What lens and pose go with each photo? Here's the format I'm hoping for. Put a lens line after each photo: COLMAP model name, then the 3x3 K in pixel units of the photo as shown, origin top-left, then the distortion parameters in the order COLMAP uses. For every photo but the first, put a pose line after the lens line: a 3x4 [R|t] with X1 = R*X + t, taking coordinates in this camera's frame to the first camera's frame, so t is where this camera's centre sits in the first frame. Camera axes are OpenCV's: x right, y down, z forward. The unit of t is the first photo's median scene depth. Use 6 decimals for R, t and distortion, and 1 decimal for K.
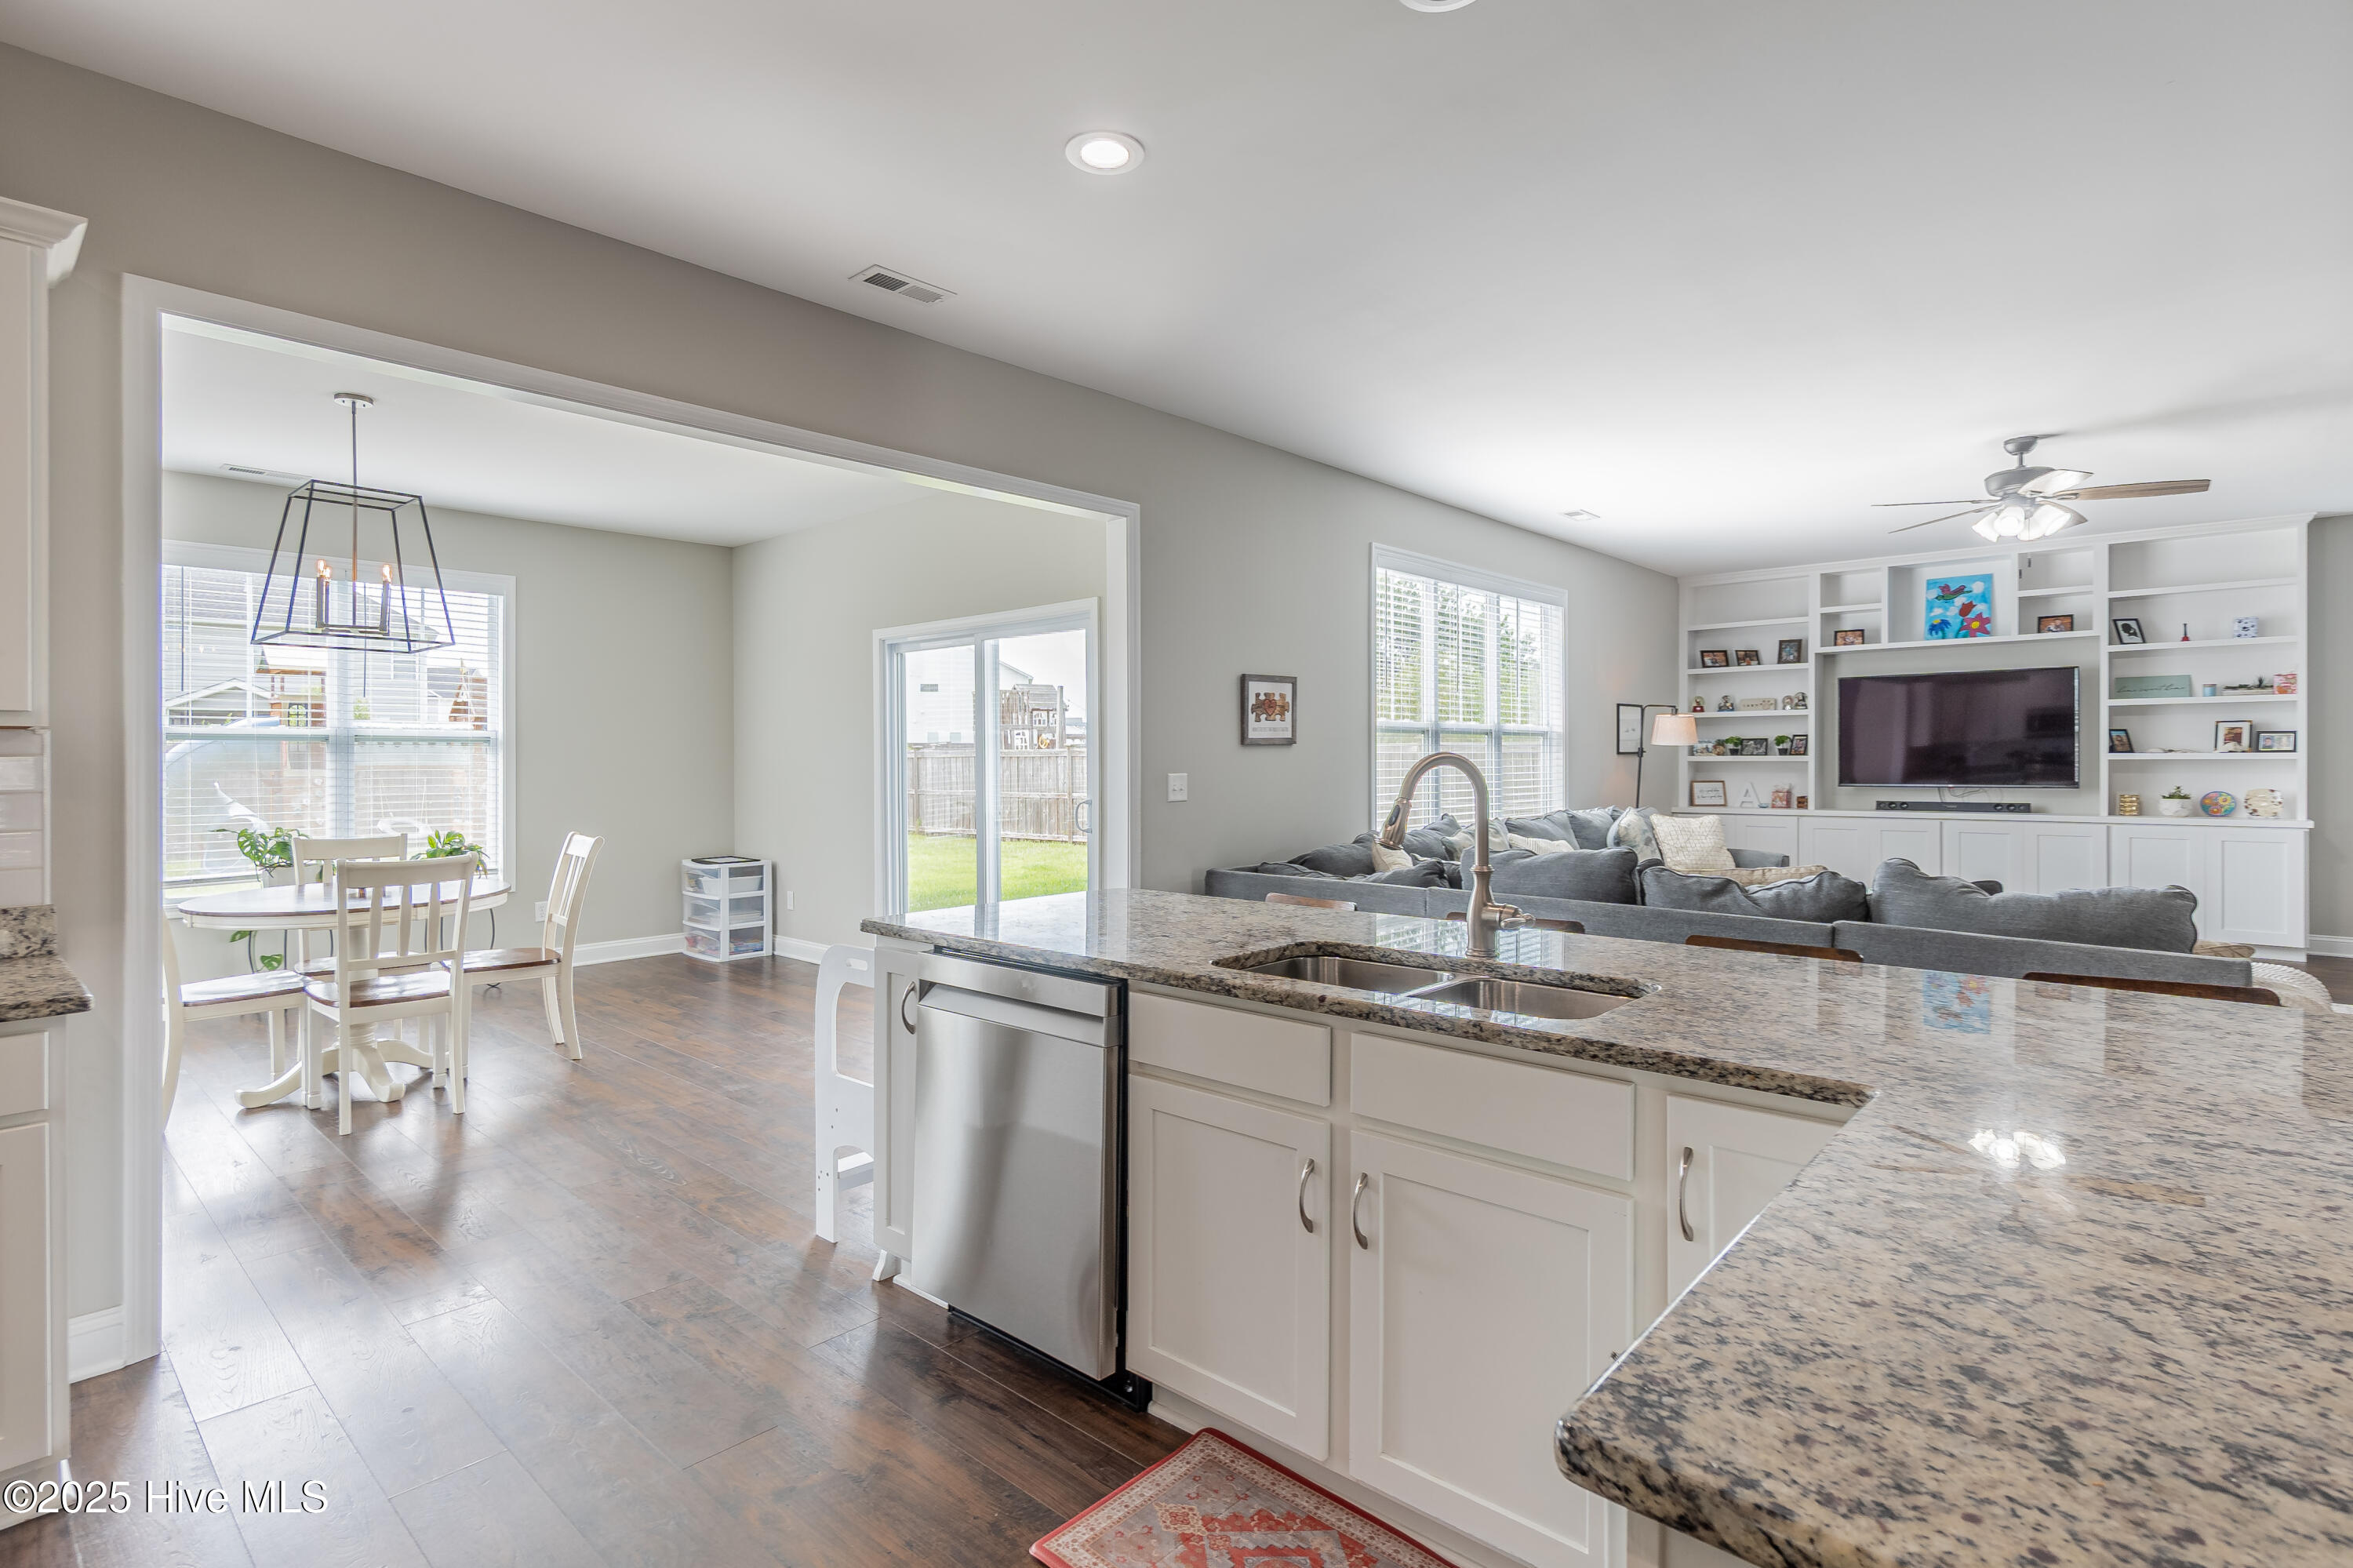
lens RADIAL K [[1111.6, 0, 1203.5], [0, 1111.6, 769.3], [0, 0, 1]] dist [-0.005530, 0.001241]
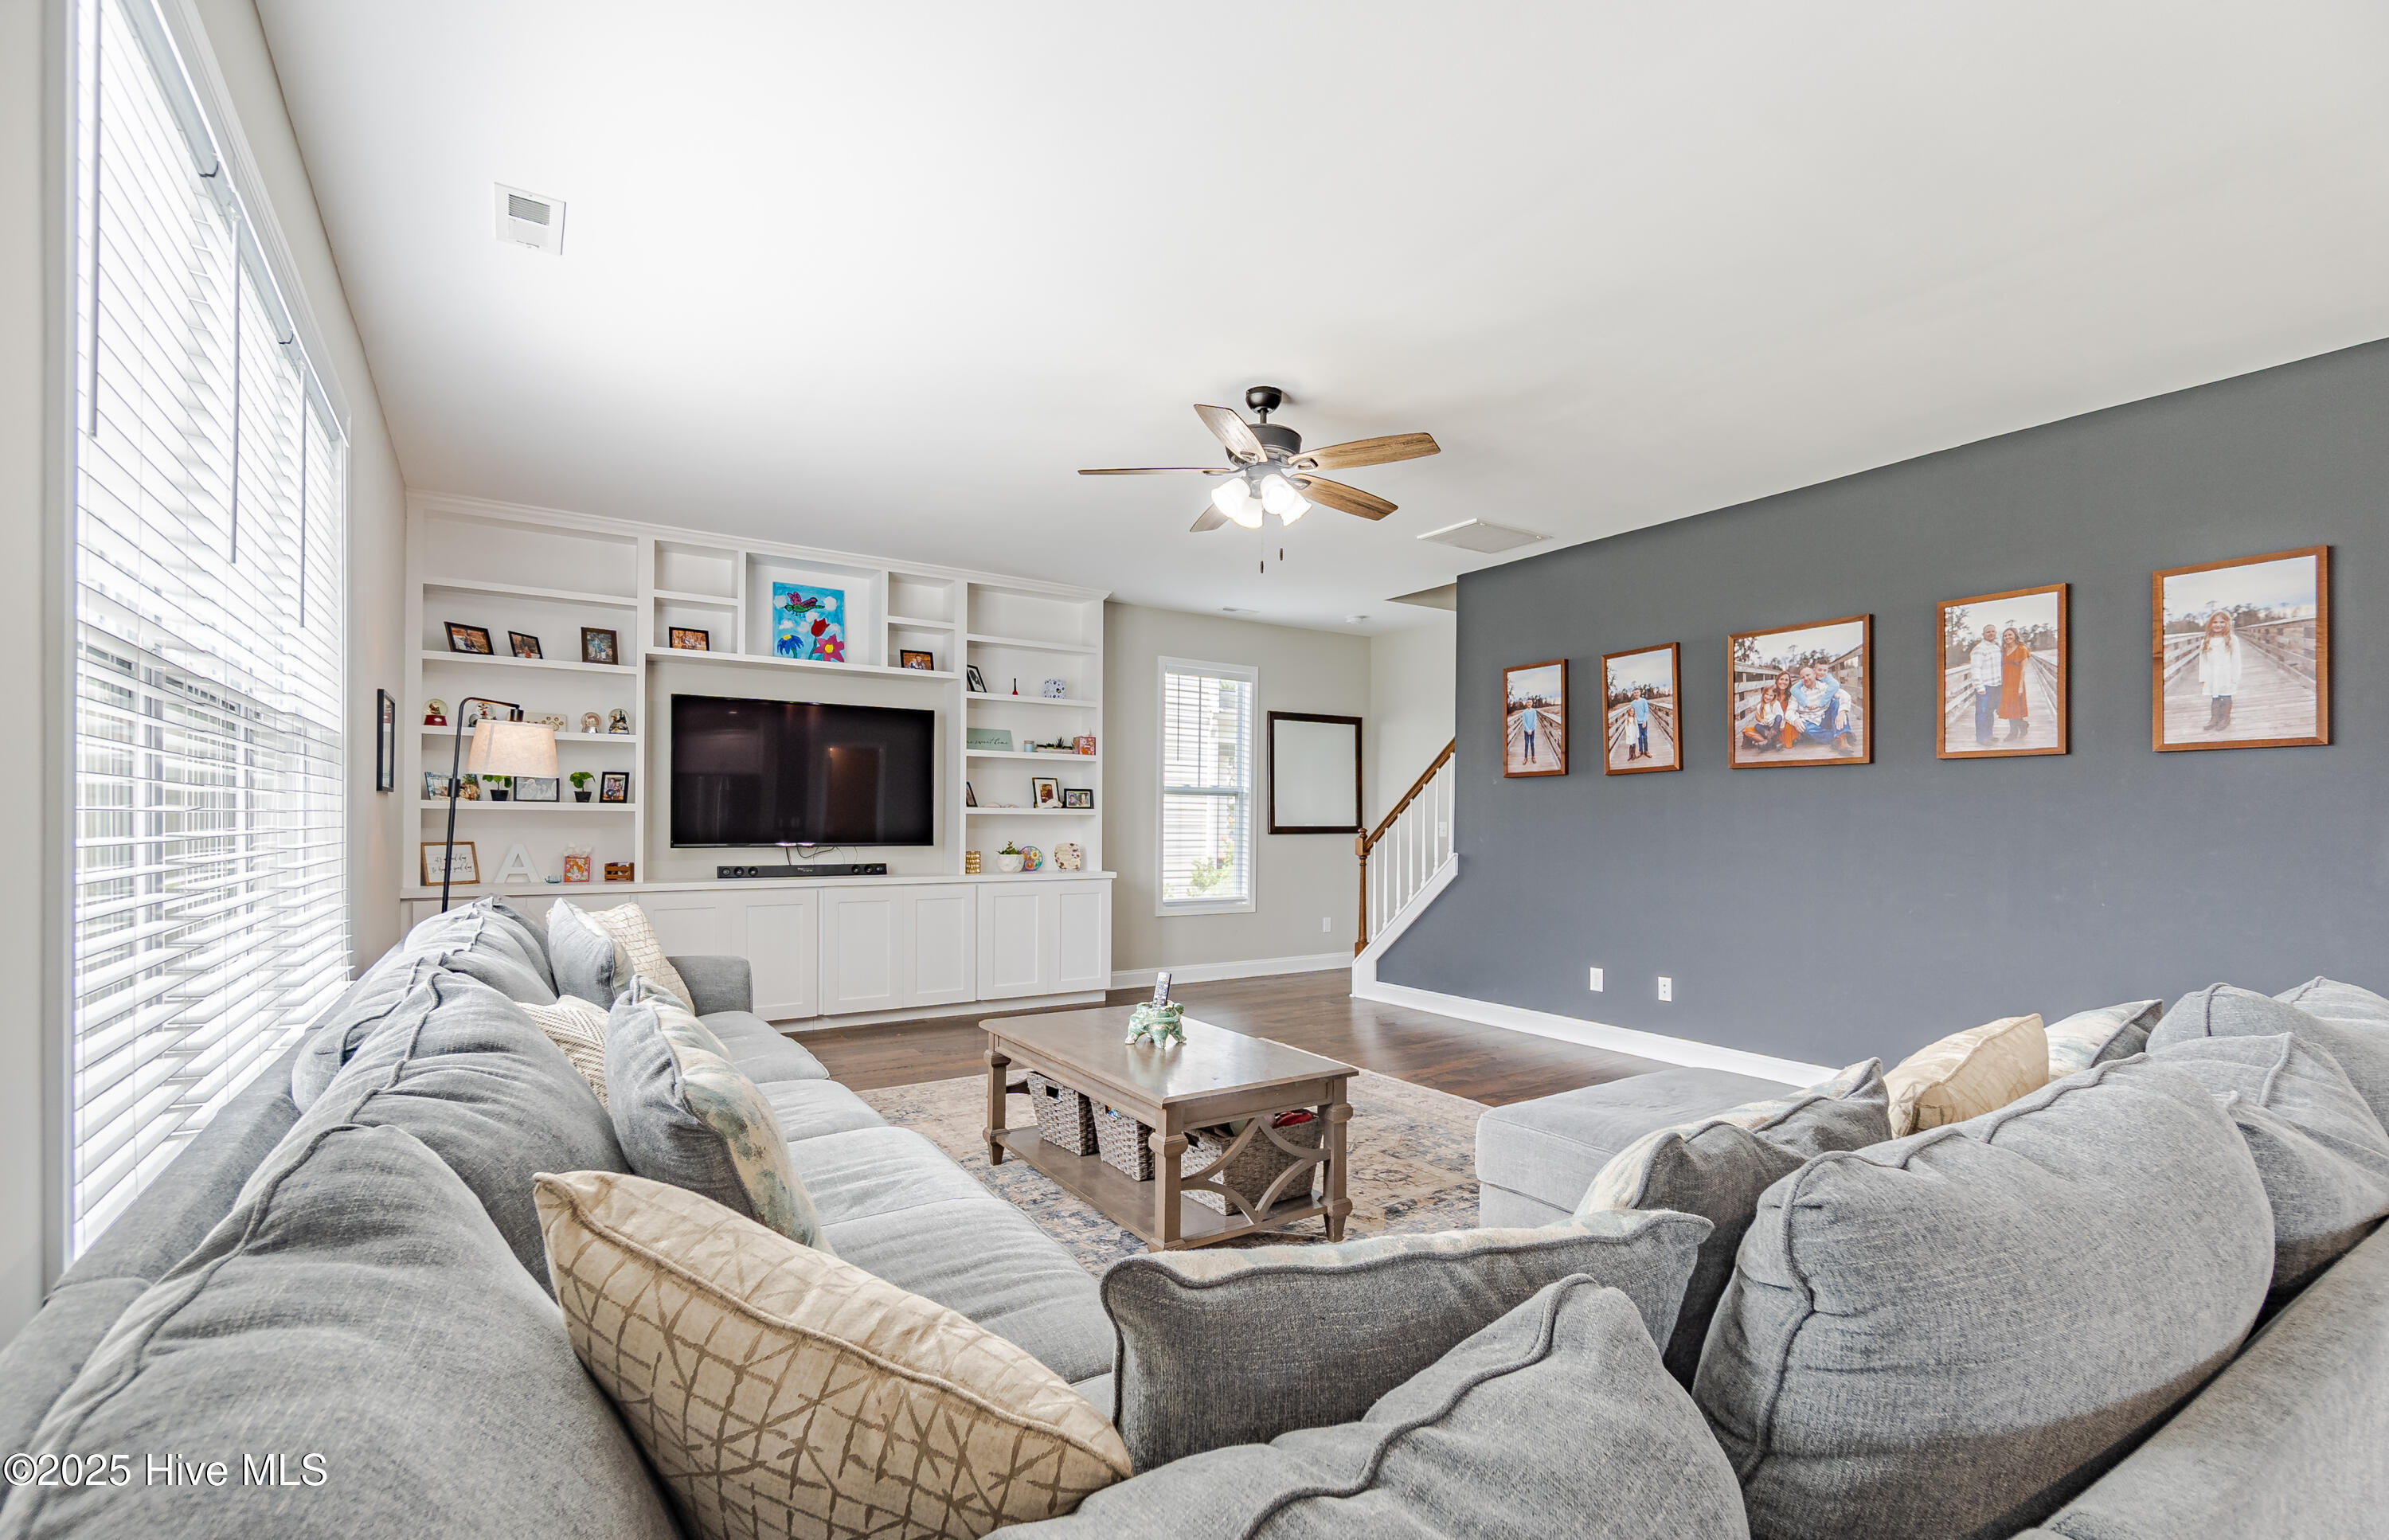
lens RADIAL K [[1051.5, 0, 1198.4], [0, 1051.5, 824.9], [0, 0, 1]] dist [-0.007628, 0.000217]
pose [[0.252897, 0.004140, 0.967484, 0.013786], [-0.000458, 0.999991, -0.004159, 0.003965], [-0.967493, 0.000609, 0.252897, 0.565941]]
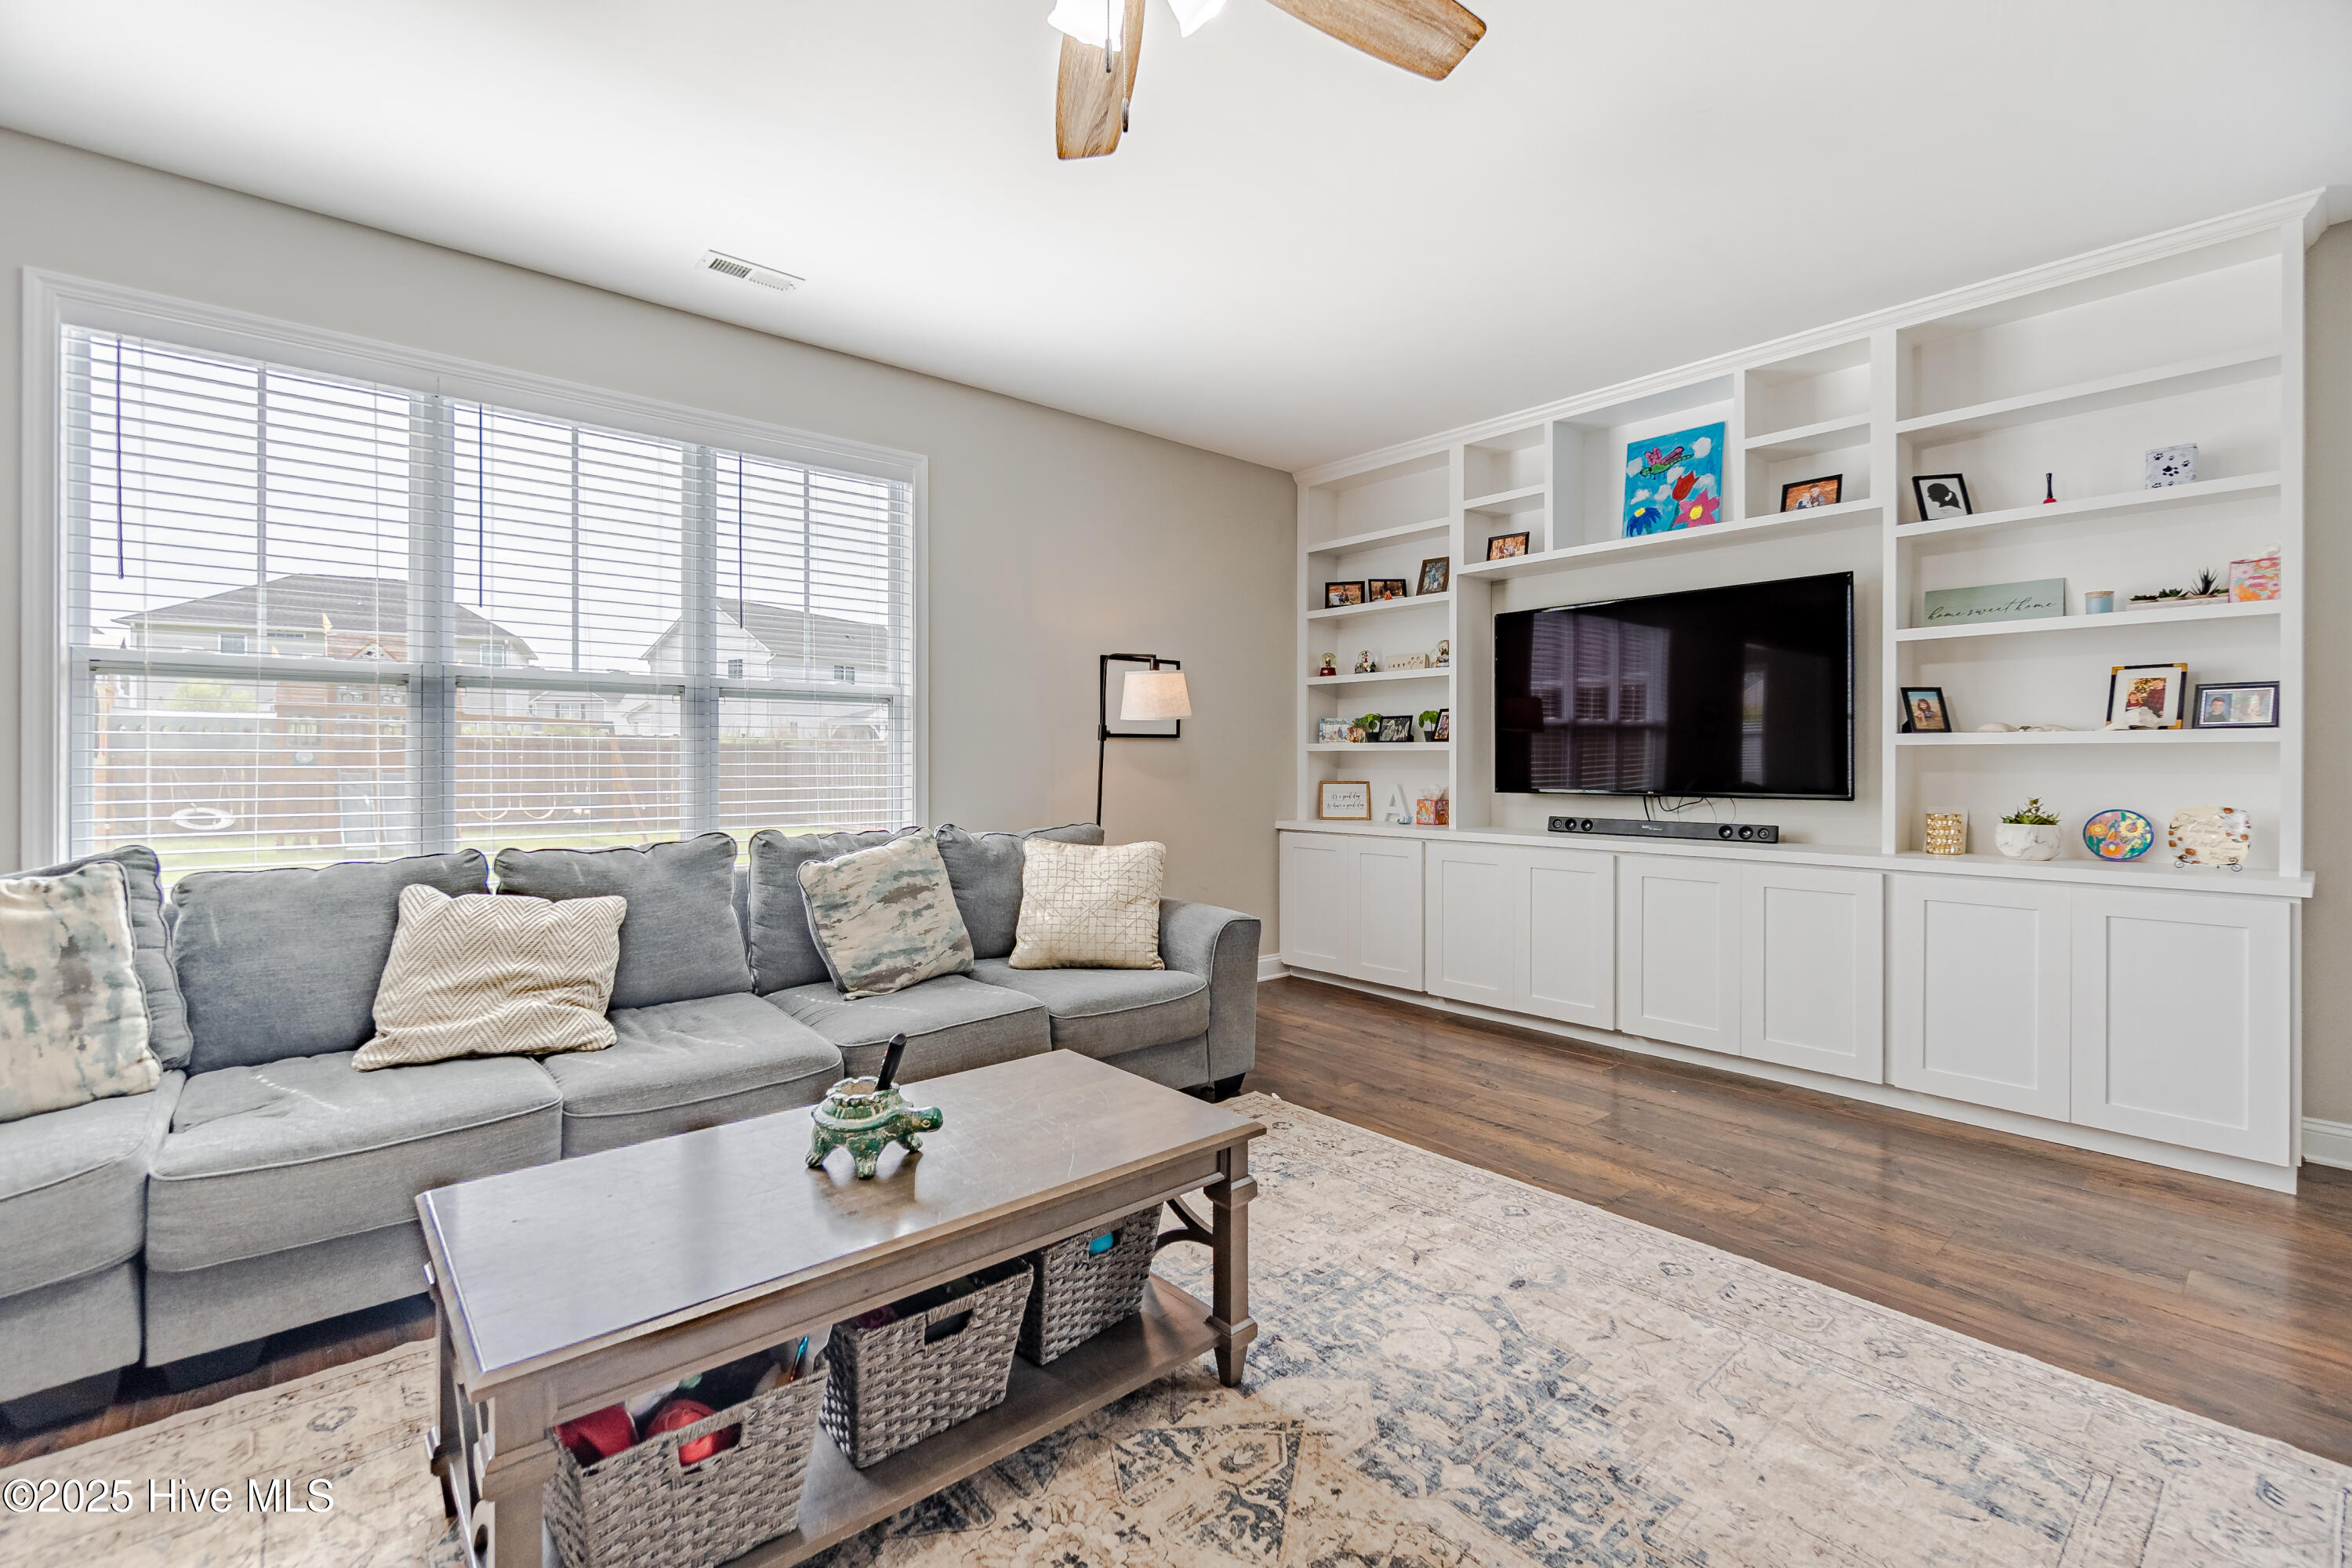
lens RADIAL K [[1019.1, 0, 1178.7], [0, 1019.1, 761.2], [0, 0, 1]] dist [-0.010106, 0.001842]
pose [[0.993202, 0.006252, -0.116239, 0.517677], [-0.007045, 0.999955, -0.006415, 0.003816], [0.116194, 0.007190, 0.993201, 0.472204]]
